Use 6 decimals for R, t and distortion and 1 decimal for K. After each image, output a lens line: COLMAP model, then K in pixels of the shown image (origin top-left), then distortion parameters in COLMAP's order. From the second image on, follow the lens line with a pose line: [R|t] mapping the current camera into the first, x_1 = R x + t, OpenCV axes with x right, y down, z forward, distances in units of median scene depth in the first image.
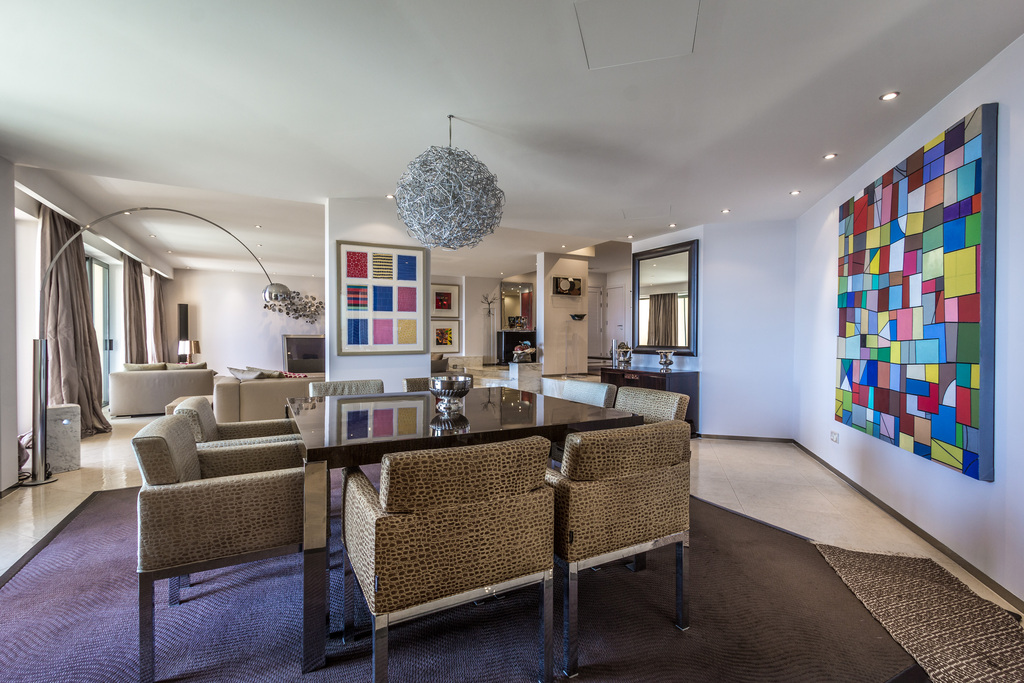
lens RADIAL K [[471.3, 0, 504.2], [0, 471.3, 344.6], [0, 0, 1]] dist [-0.000914, -0.000010]
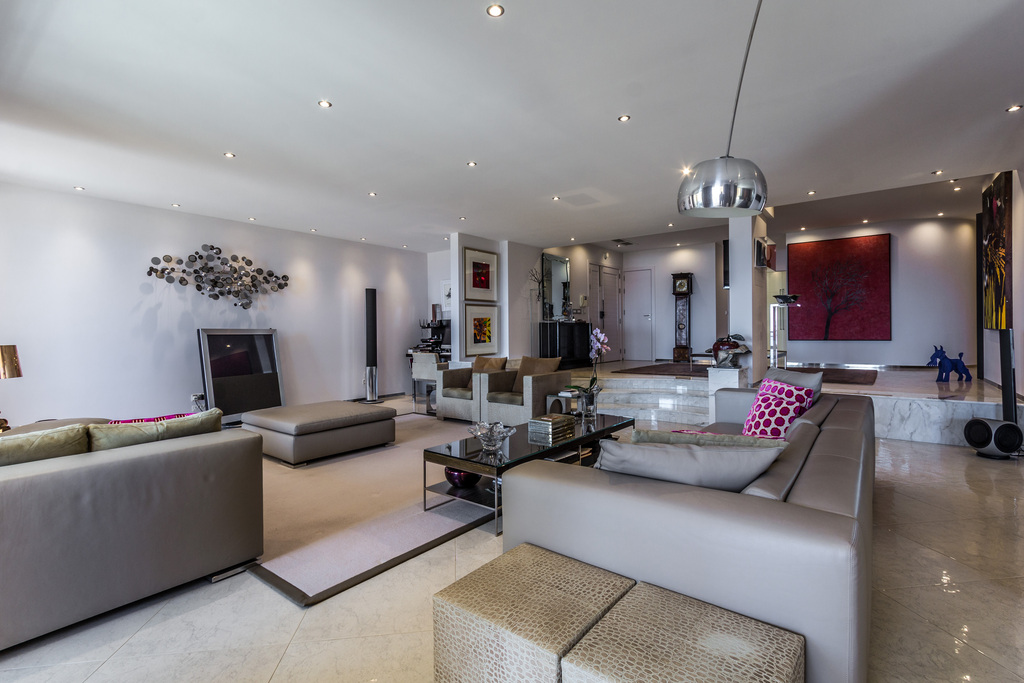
lens RADIAL K [[471.3, 0, 513.0], [0, 471.3, 337.2], [0, 0, 1]] dist [-0.000914, -0.000010]
pose [[0.901259, -0.015278, 0.433012, -0.400788], [0.016771, 0.999859, 0.000371, -0.007071], [-0.432956, 0.006928, 0.901388, 0.417322]]
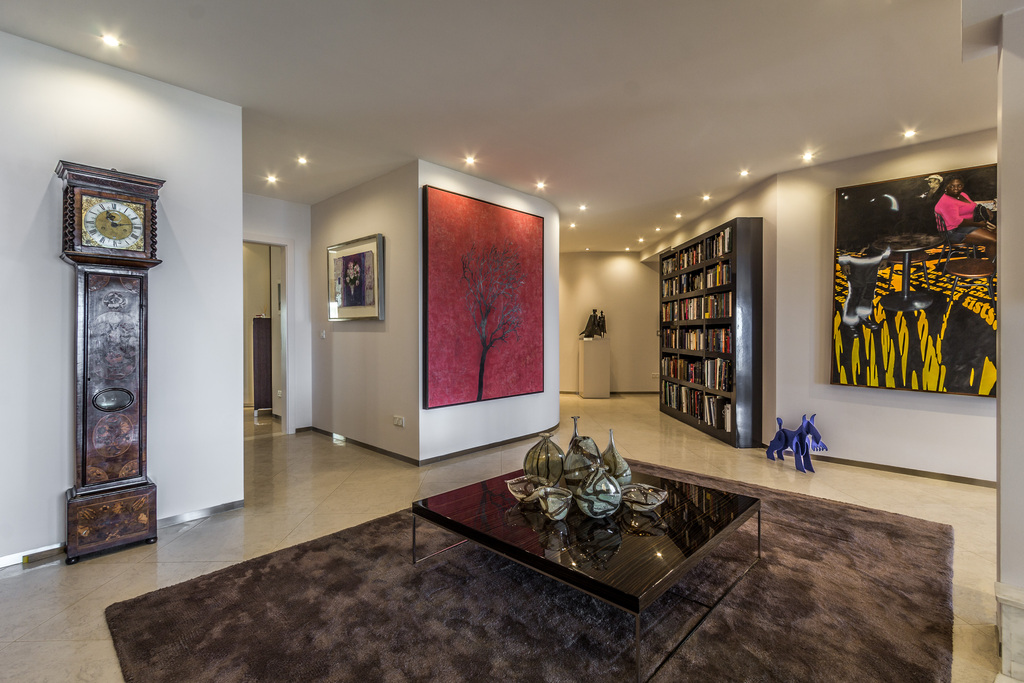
lens RADIAL K [[471.3, 0, 505.4], [0, 471.3, 337.1], [0, 0, 1]] dist [-0.000914, -0.000010]
pose [[-0.310293, -0.008947, 0.950599, 0.050578], [0.014690, 0.999791, 0.014205, -0.053230], [-0.950528, 0.018372, -0.310096, 1.023293]]
